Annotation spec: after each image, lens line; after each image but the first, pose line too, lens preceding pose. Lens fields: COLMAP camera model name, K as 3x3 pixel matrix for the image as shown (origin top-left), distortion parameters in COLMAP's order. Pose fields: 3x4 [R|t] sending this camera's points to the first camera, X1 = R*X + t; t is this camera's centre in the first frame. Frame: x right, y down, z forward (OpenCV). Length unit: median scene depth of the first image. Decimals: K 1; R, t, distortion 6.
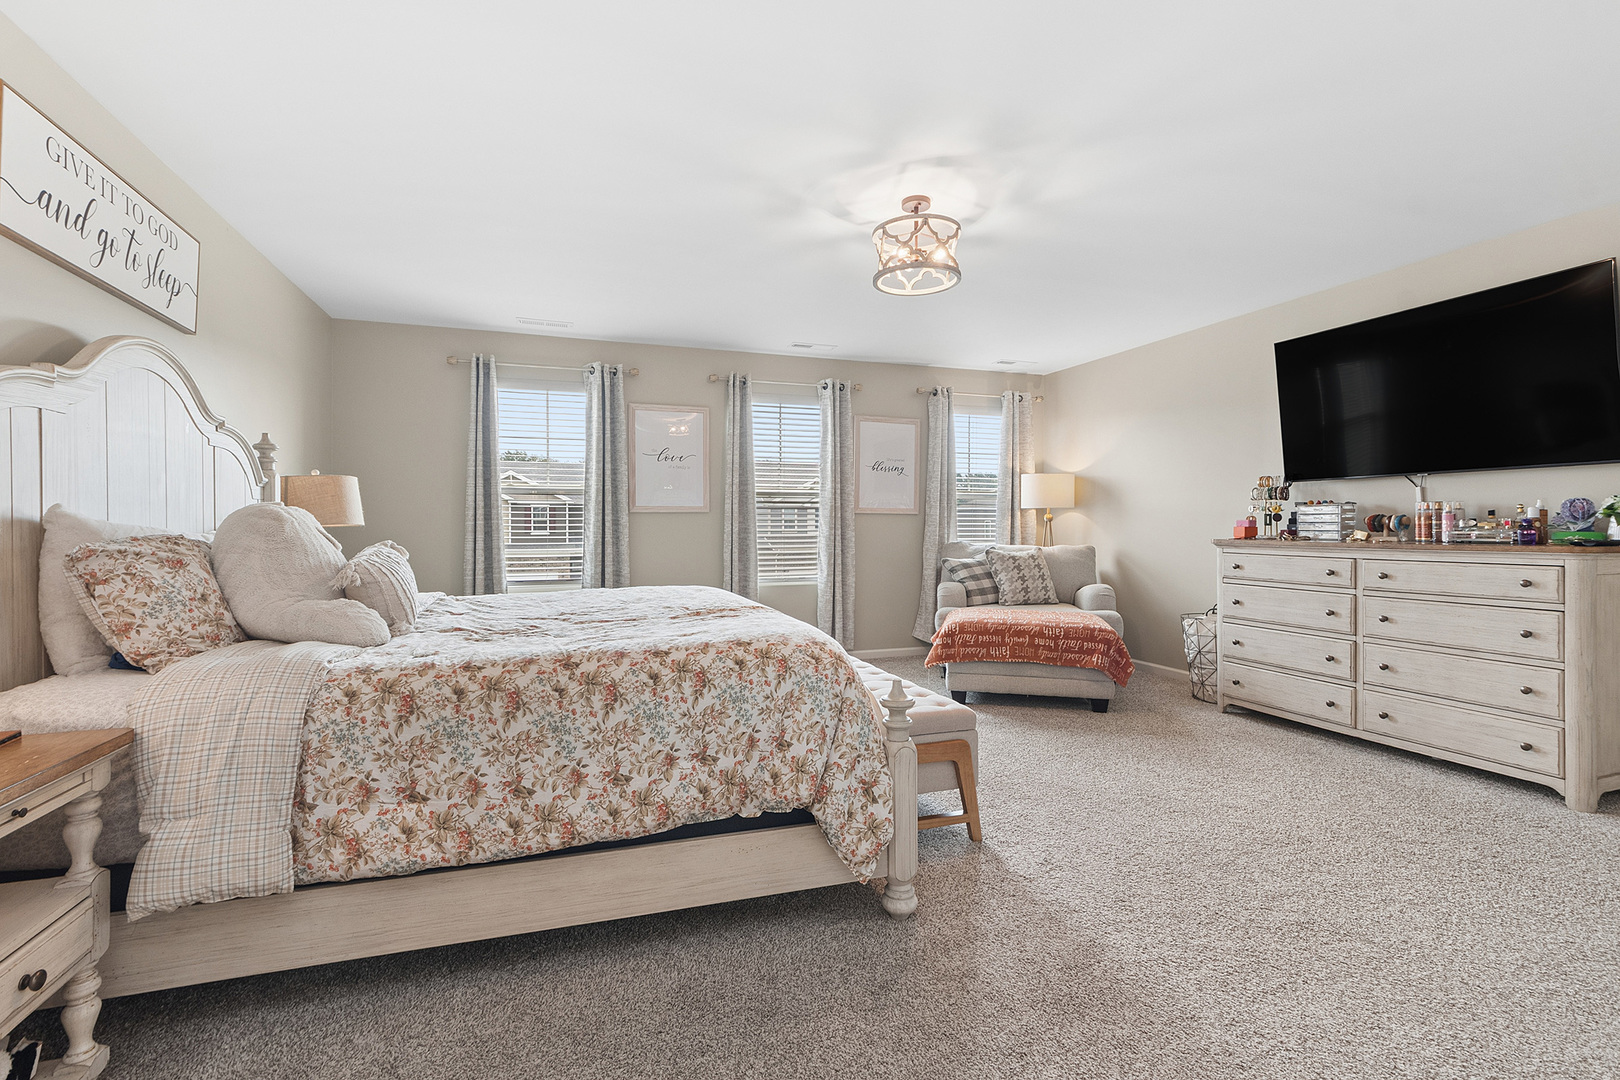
lens RADIAL K [[712.8, 0, 794.5], [0, 712.8, 535.6], [0, 0, 1]] dist [0.015011, -0.000002]
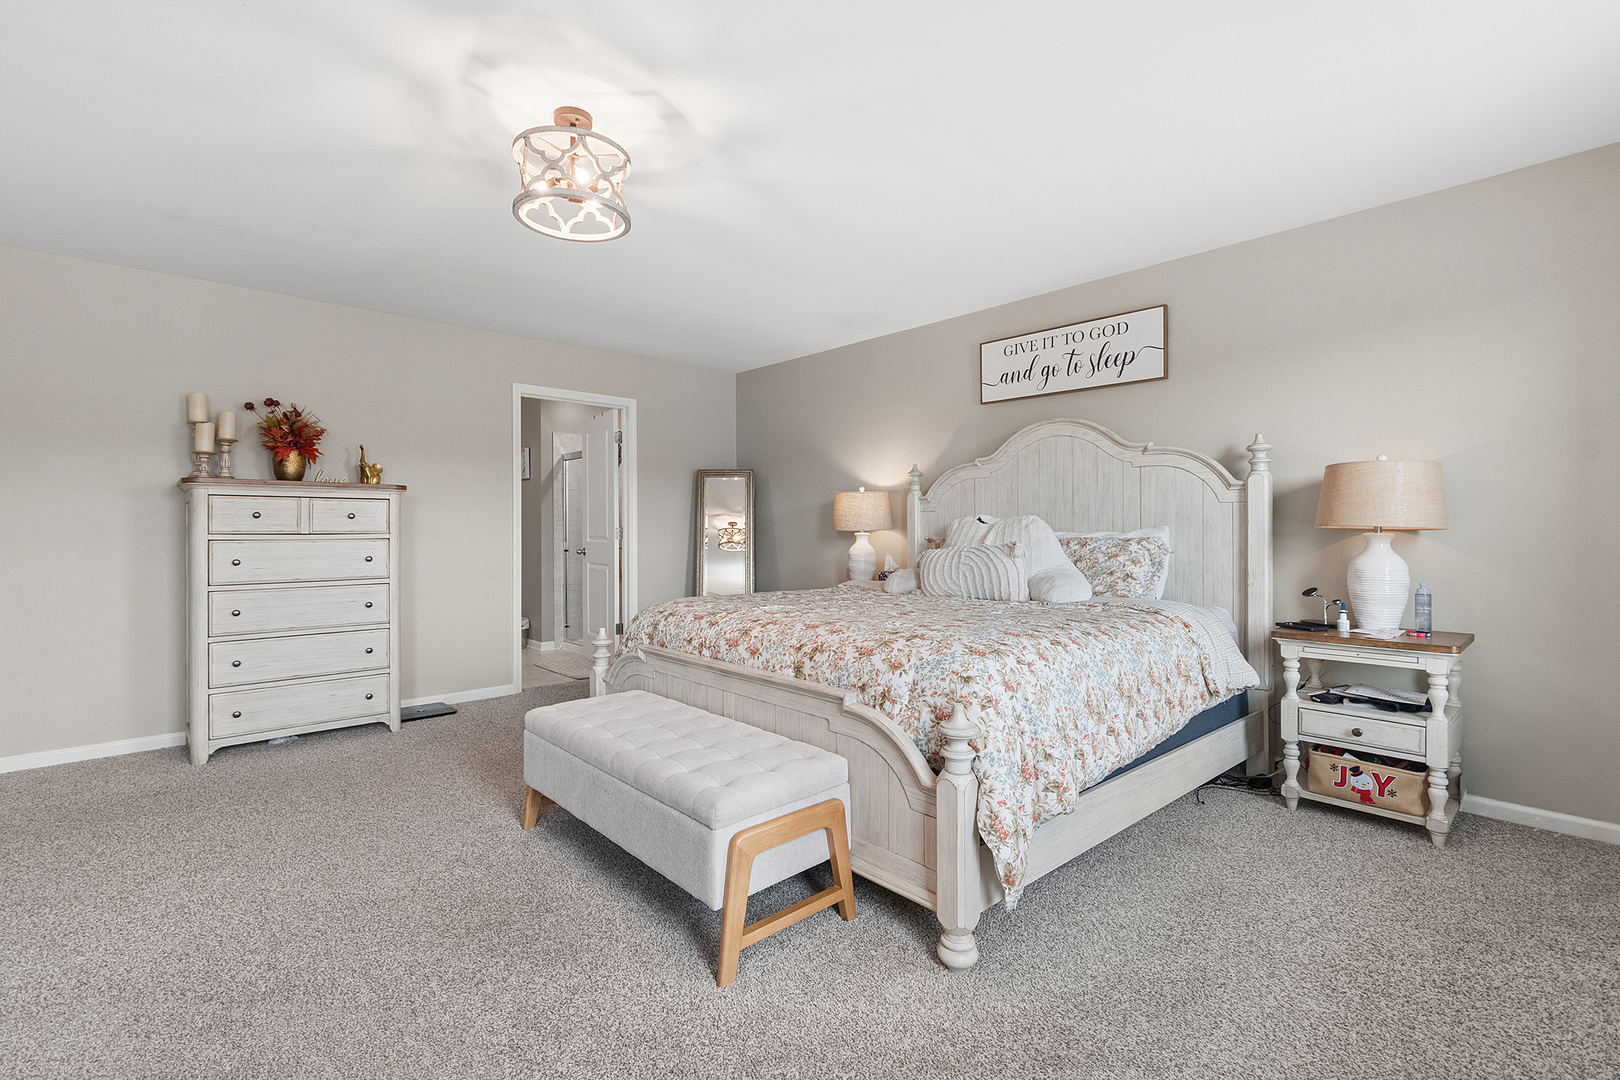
lens RADIAL K [[722.1, 0, 806.8], [0, 722.1, 528.4], [0, 0, 1]] dist [-0.002845, -0.000343]
pose [[-0.912390, 0.005534, -0.409285, 0.152865], [-0.002332, 0.999822, 0.018716, -0.019578], [0.409316, 0.018031, -0.912215, 1.064868]]
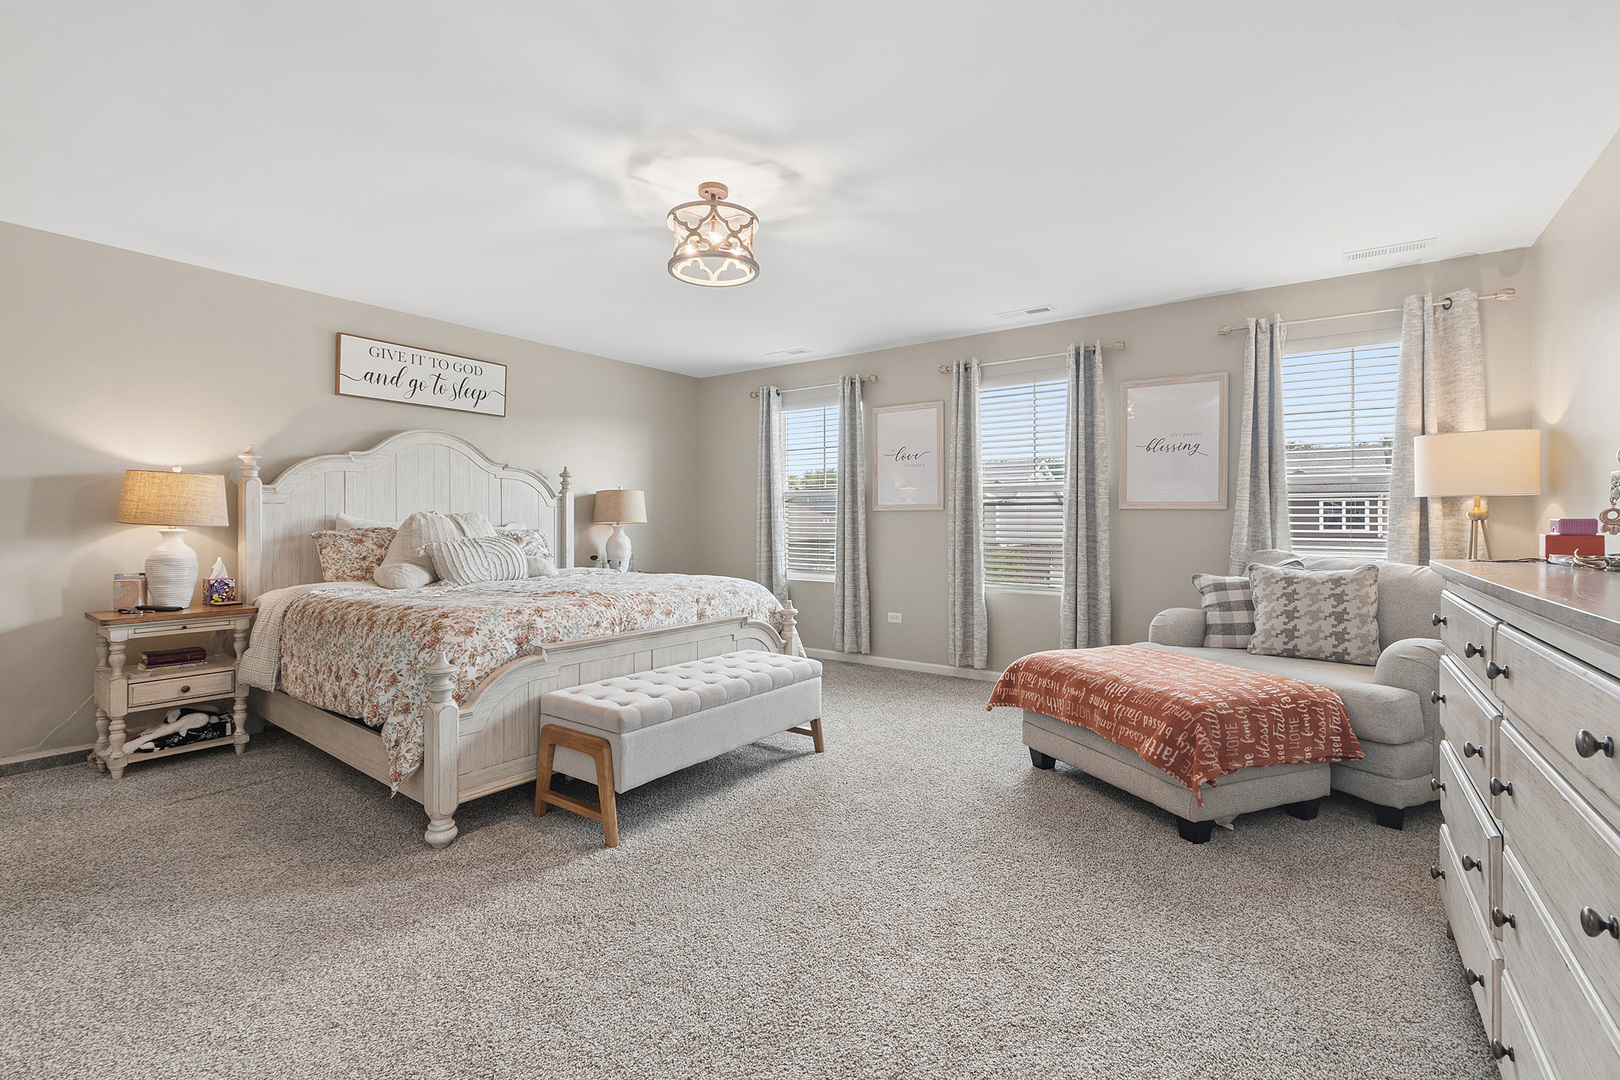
lens RADIAL K [[722.1, 0, 806.8], [0, 722.1, 528.4], [0, 0, 1]] dist [-0.002845, -0.000343]
pose [[0.580233, 0.010169, -0.814387, 0.604316], [-0.016143, 0.999869, 0.000983, -0.007506], [0.814290, 0.012576, 0.580321, 0.318047]]
